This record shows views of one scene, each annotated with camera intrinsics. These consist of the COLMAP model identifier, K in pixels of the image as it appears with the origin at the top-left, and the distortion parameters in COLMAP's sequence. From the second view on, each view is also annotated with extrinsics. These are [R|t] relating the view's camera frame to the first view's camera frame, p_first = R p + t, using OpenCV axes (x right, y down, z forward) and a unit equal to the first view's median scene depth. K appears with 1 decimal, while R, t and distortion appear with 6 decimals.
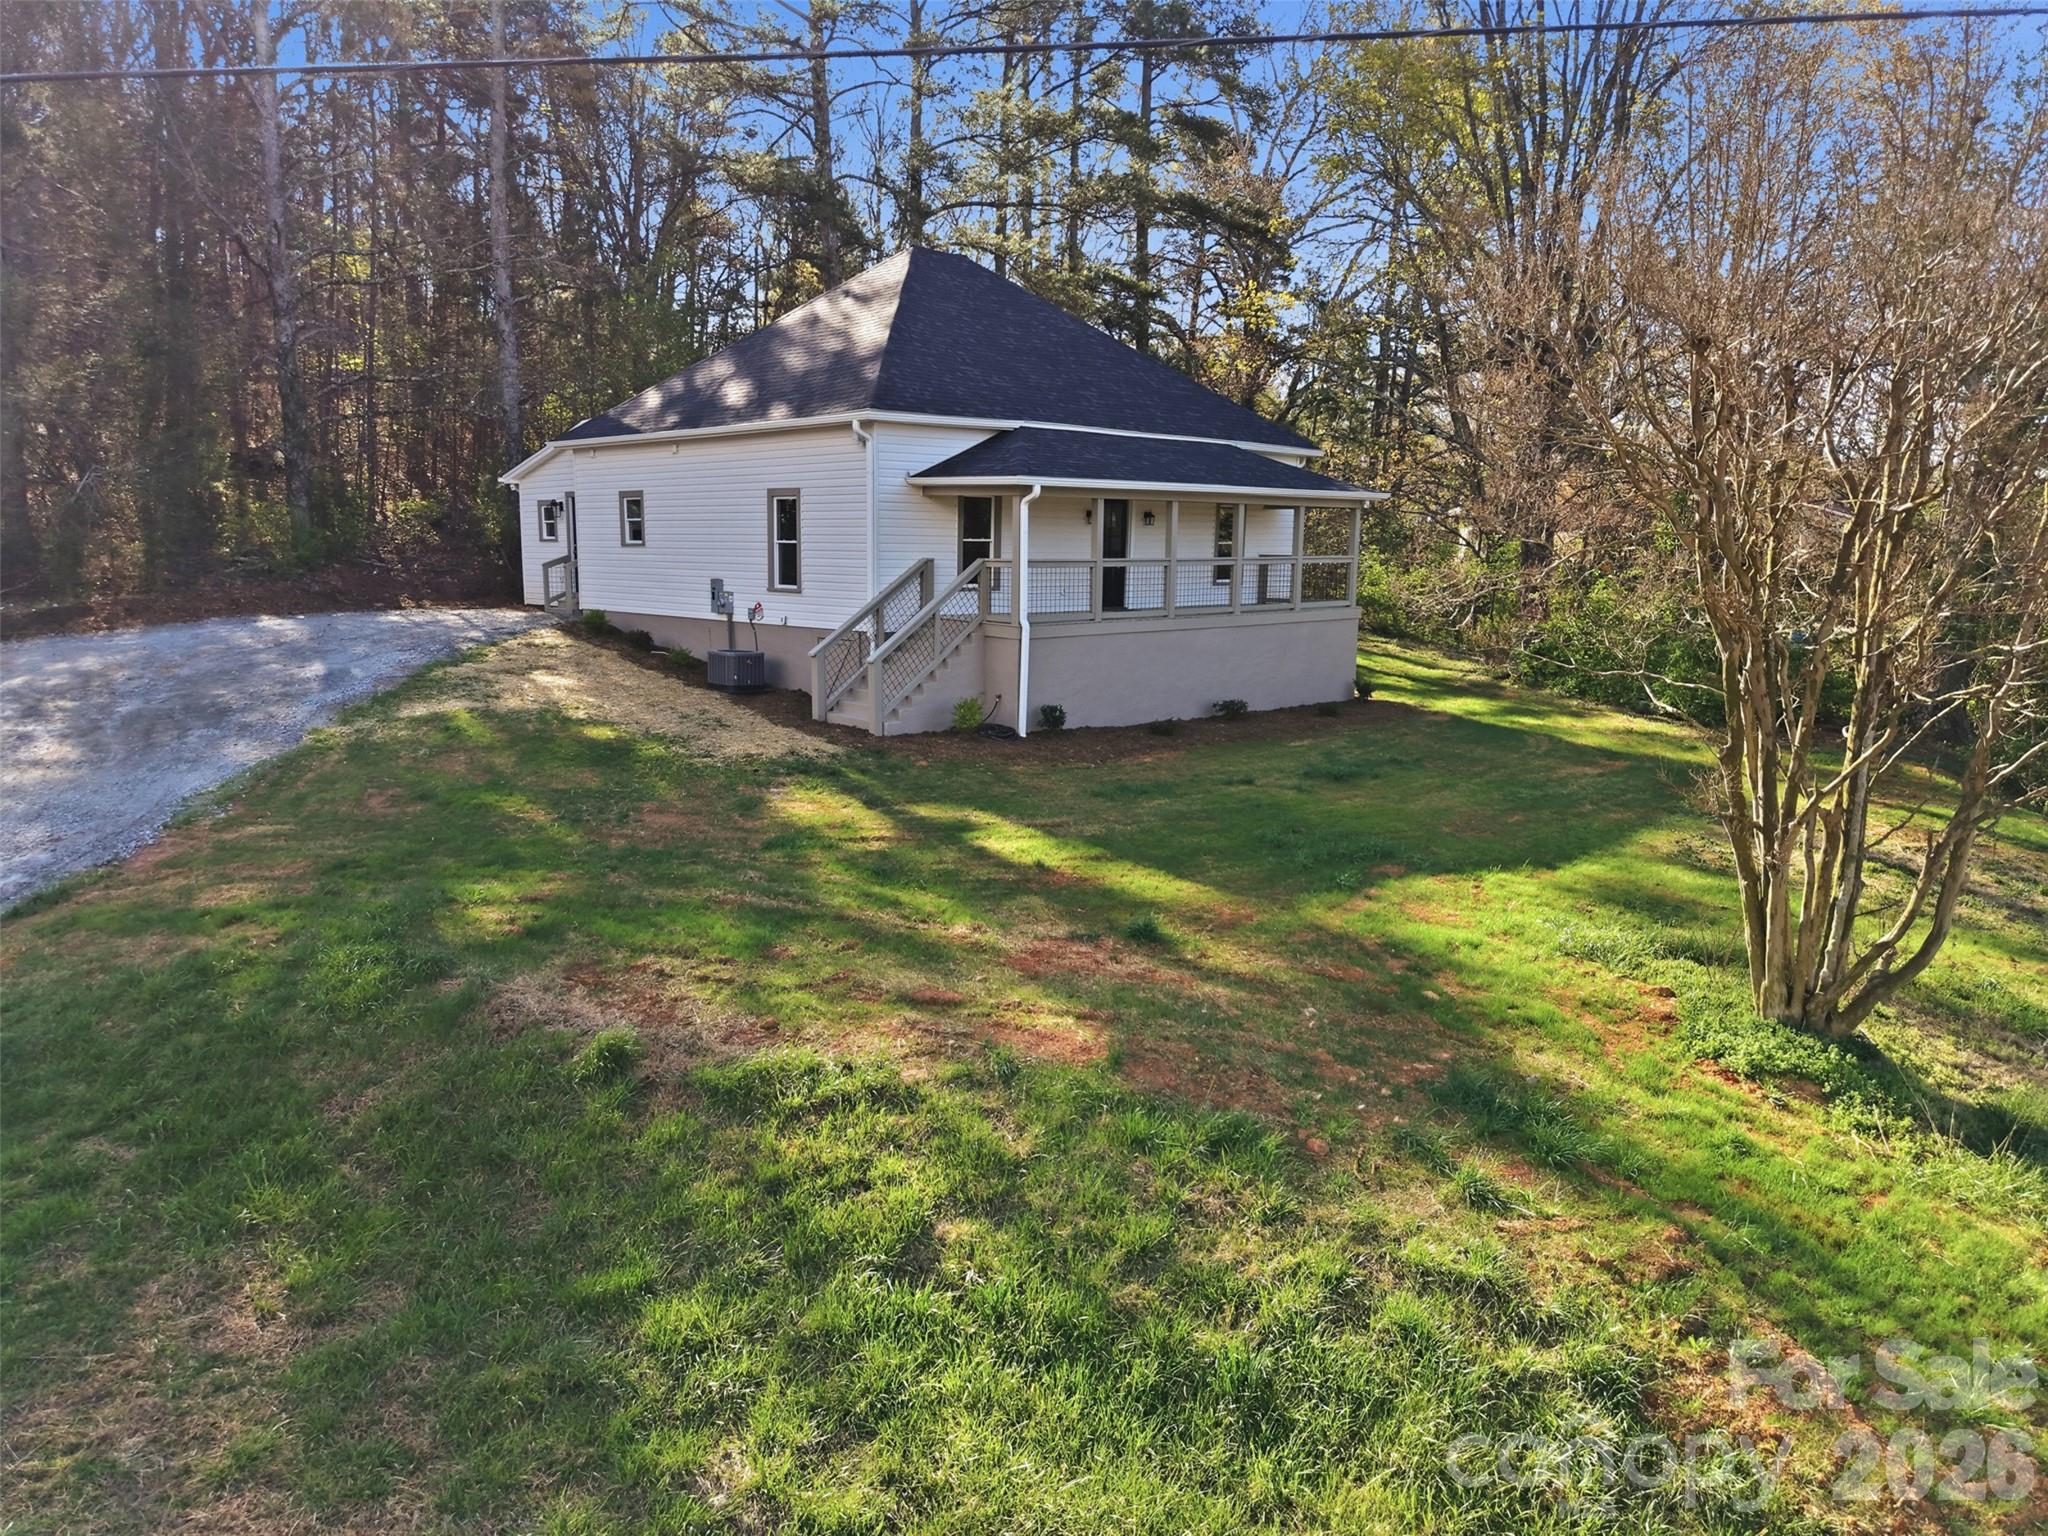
lens RADIAL K [[1395.7, 0, 1018.0], [0, 1395.7, 775.8], [0, 0, 1]] dist [0.096193, -0.165760]
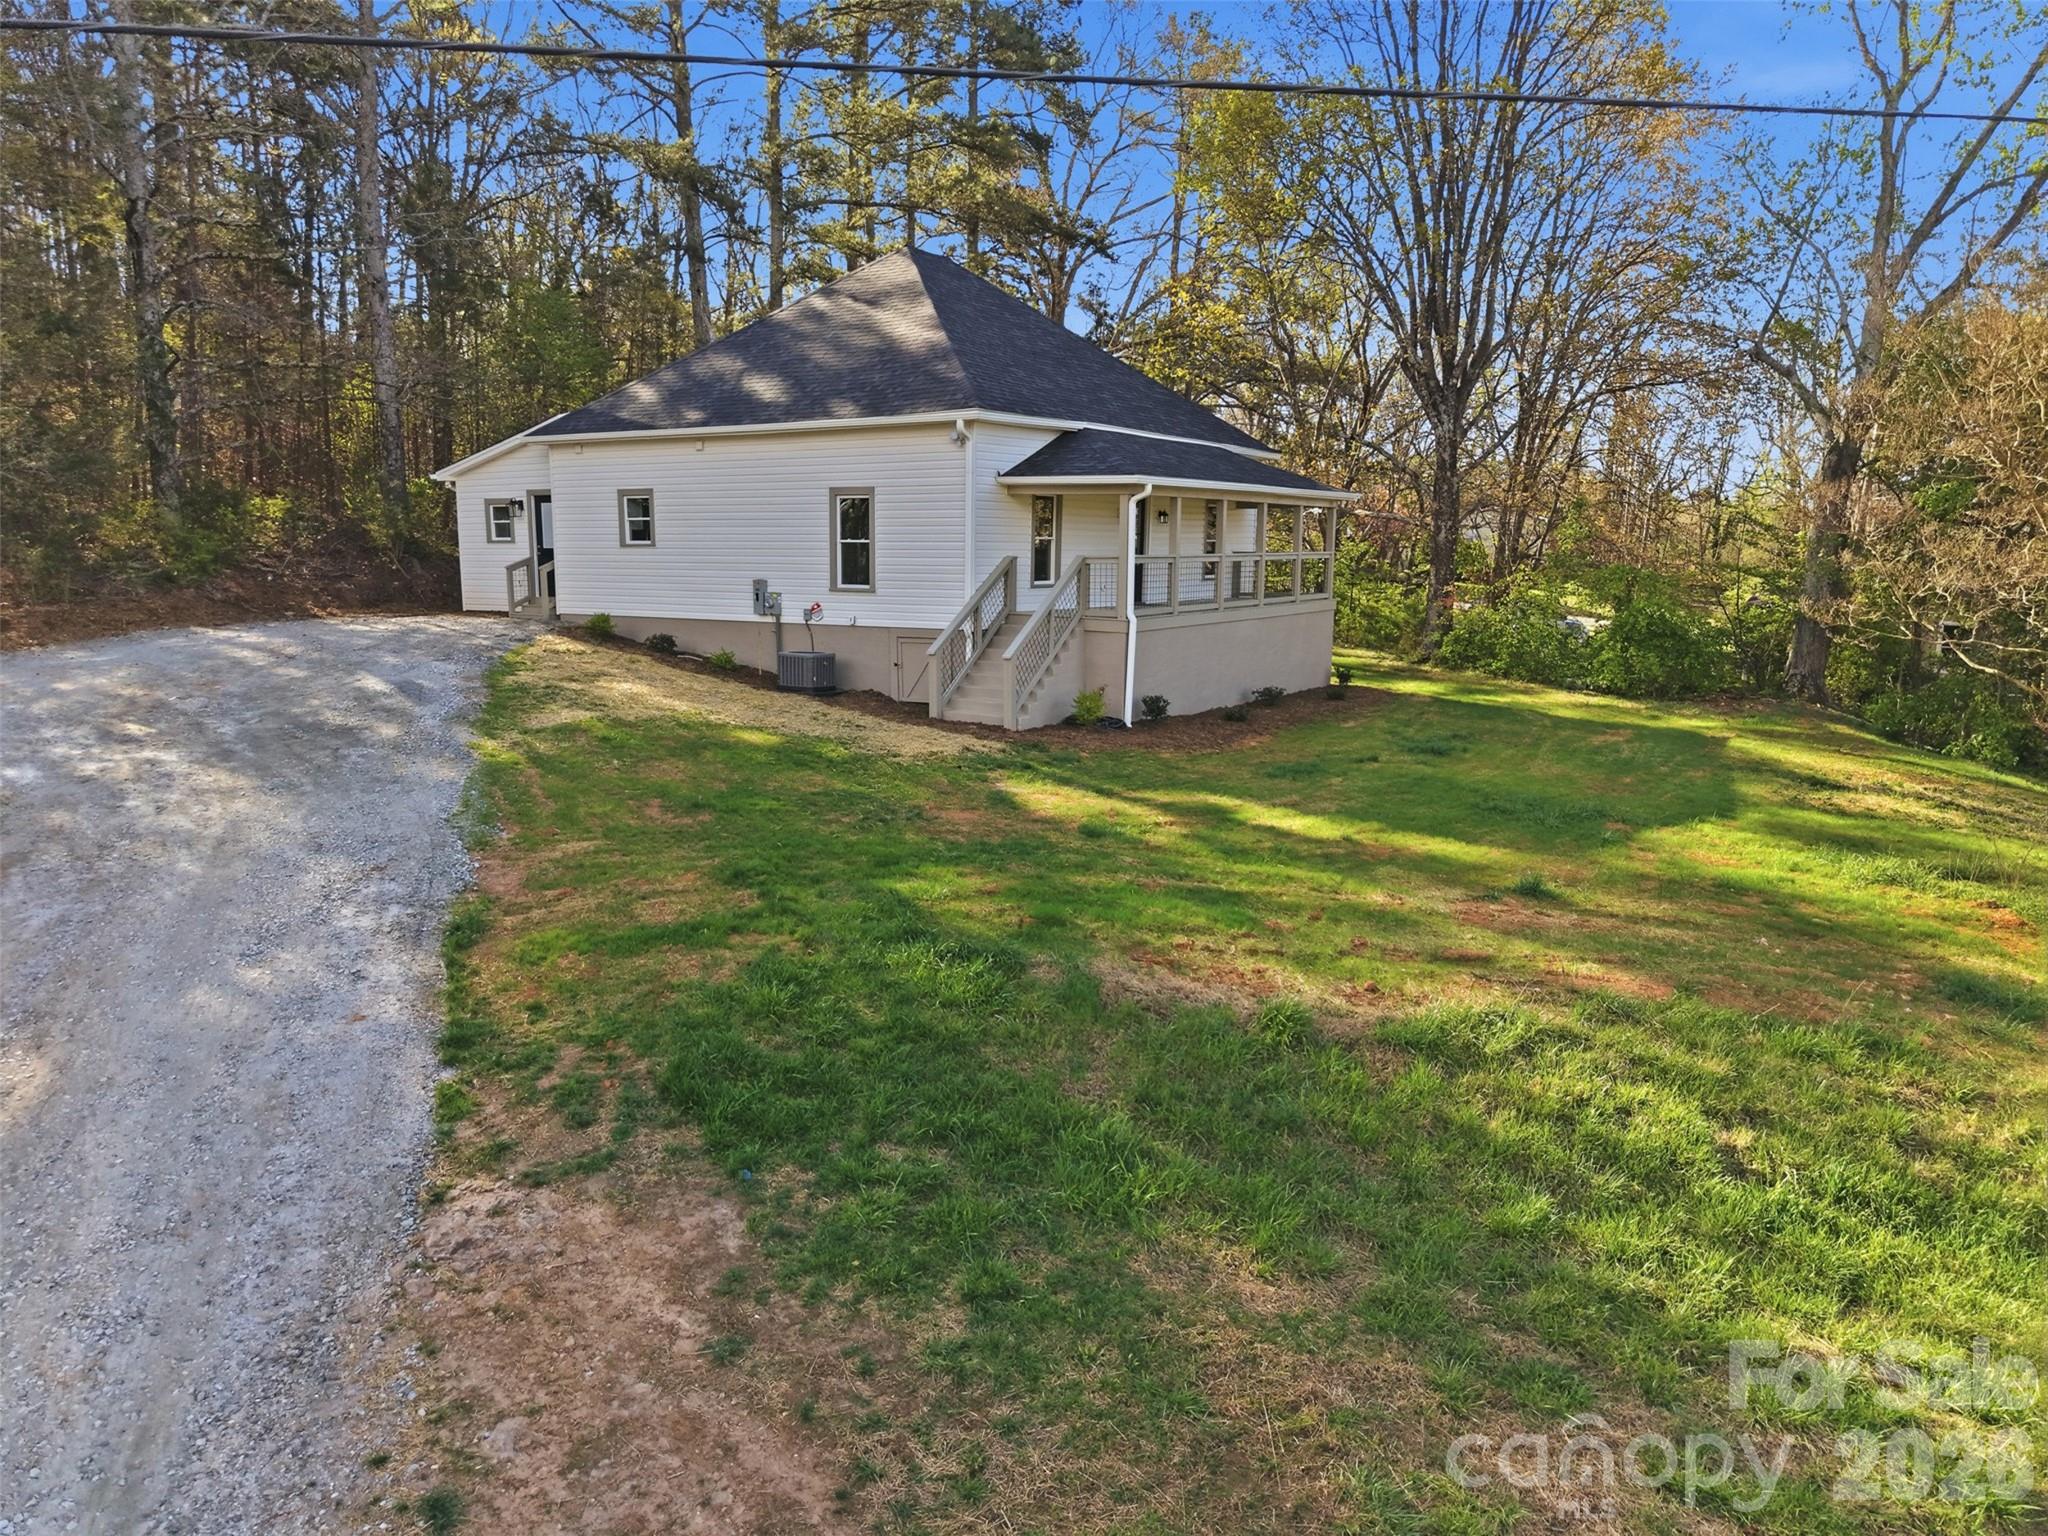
lens RADIAL K [[1395.7, 0, 1018.0], [0, 1395.7, 775.8], [0, 0, 1]] dist [0.096193, -0.165760]
pose [[0.972091, -0.043955, 0.230450, -0.296503], [0.044340, 0.999010, 0.003510, 0.000844], [-0.230376, 0.006806, 0.973078, 0.010301]]
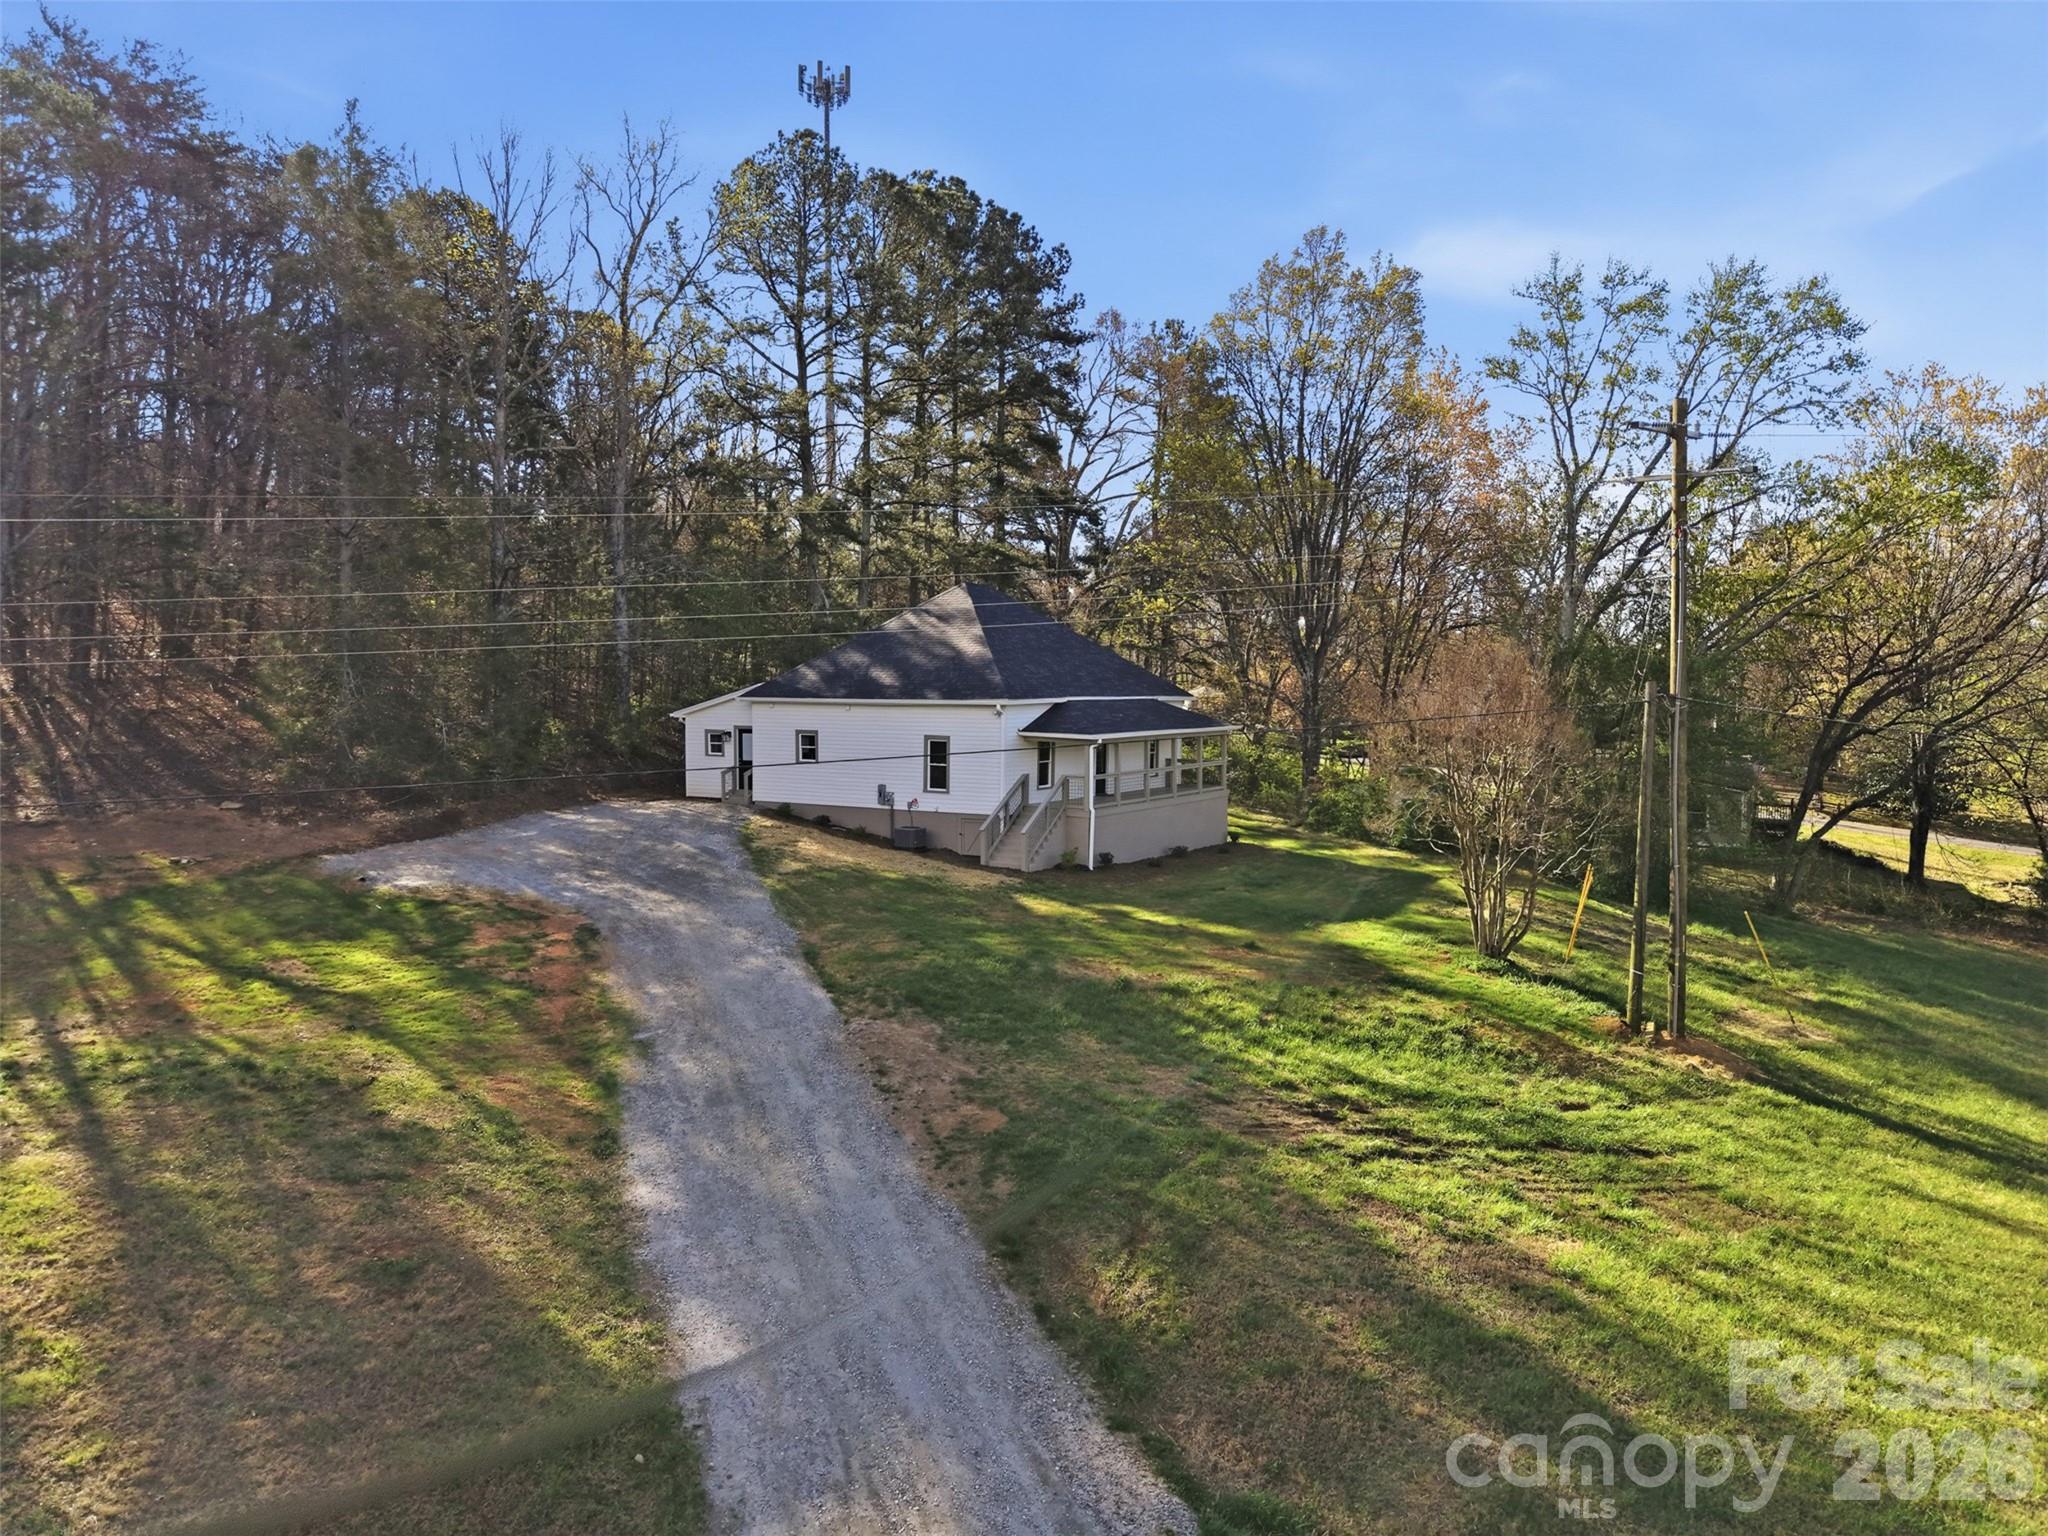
lens RADIAL K [[1395.7, 0, 1018.0], [0, 1395.7, 775.8], [0, 0, 1]] dist [0.096193, -0.165760]
pose [[0.975334, -0.021477, 0.219686, -0.465515], [0.042408, 0.994947, -0.091007, 0.011314], [-0.216621, 0.098079, 0.971317, -0.746974]]
